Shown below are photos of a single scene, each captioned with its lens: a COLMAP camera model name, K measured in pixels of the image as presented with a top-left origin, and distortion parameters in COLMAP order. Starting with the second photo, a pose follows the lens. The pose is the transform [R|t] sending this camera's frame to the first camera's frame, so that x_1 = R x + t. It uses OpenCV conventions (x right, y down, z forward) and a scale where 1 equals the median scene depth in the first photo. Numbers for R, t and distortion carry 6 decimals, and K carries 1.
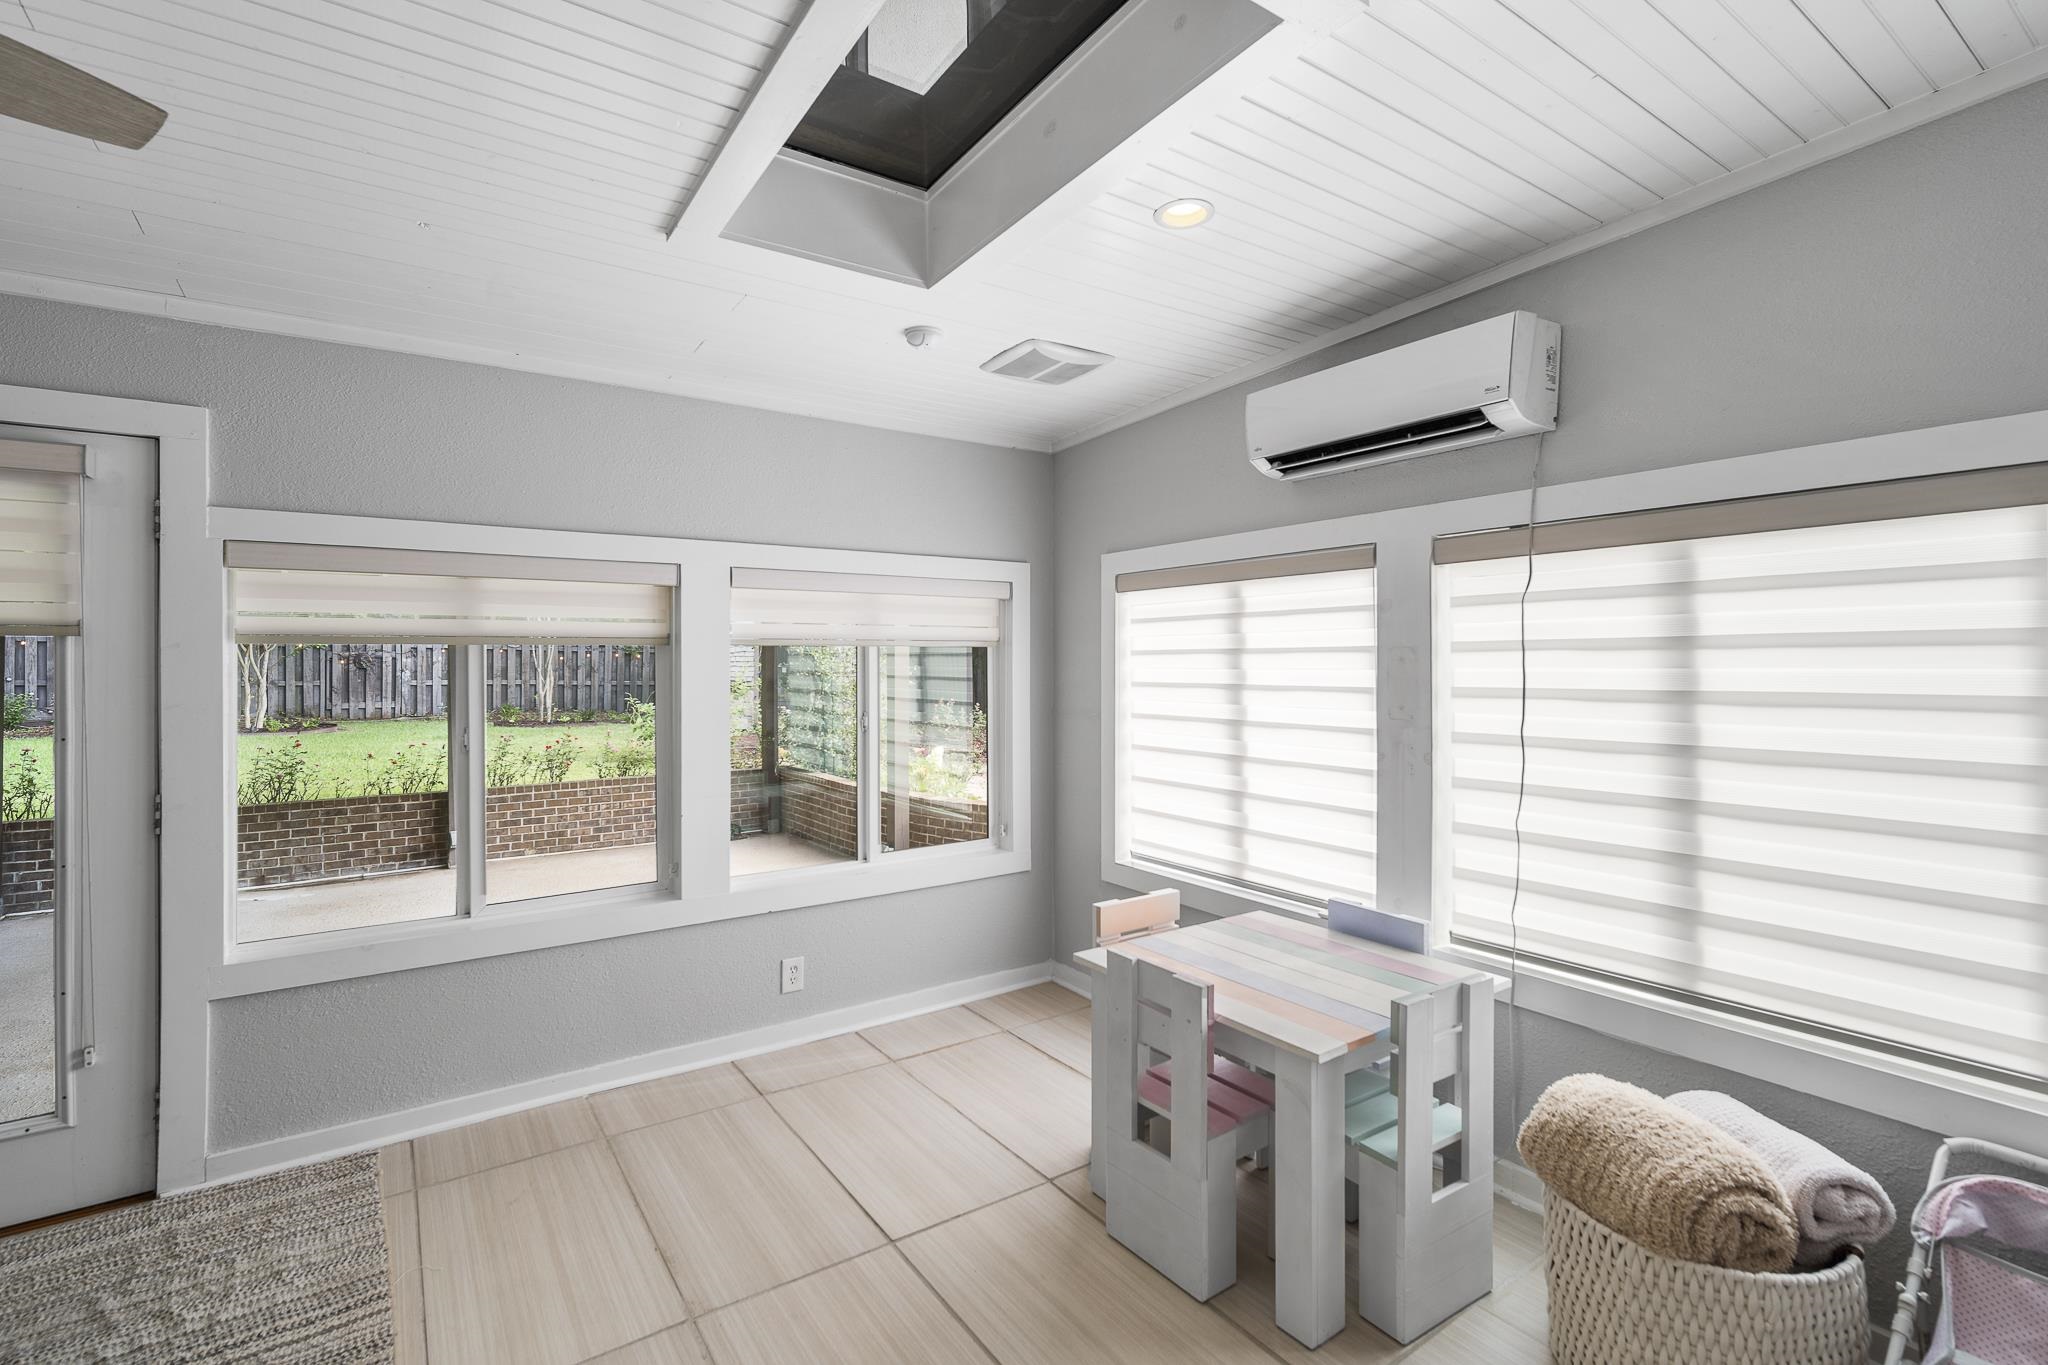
lens RADIAL K [[899.2, 0, 1018.4], [0, 899.2, 687.9], [0, 0, 1]] dist [-0.012868, 0.004728]
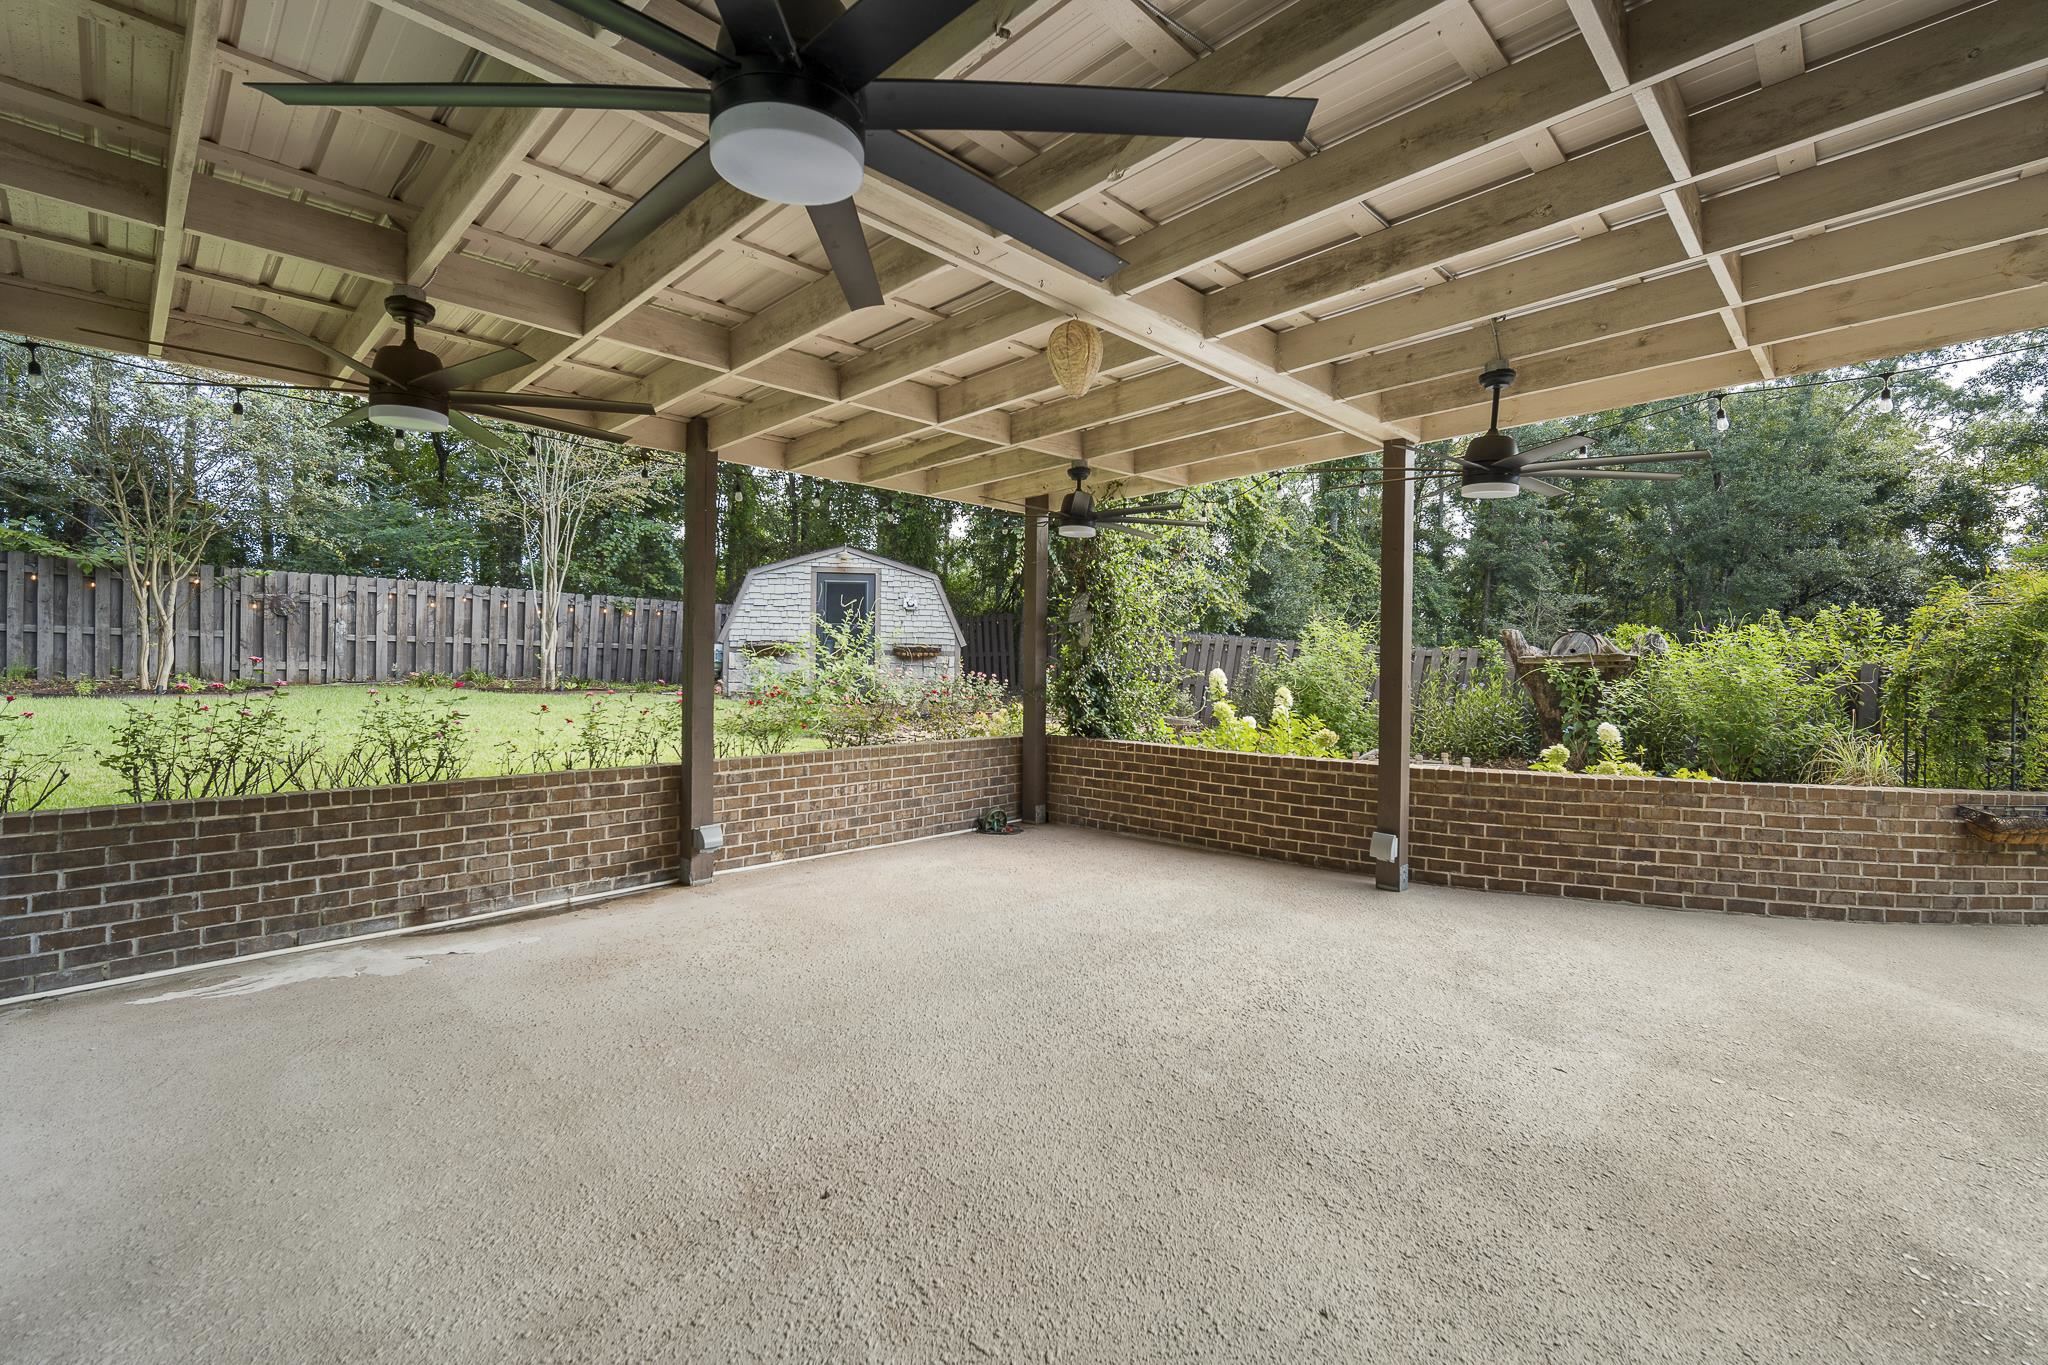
lens RADIAL K [[899.2, 0, 993.8], [0, 899.2, 673.0], [0, 0, 1]] dist [-0.012868, 0.004728]
pose [[0.987403, 0.009922, 0.157914, -0.712510], [-0.008317, 0.999907, -0.010819, 0.077356], [-0.158007, 0.009369, 0.987394, 0.460832]]
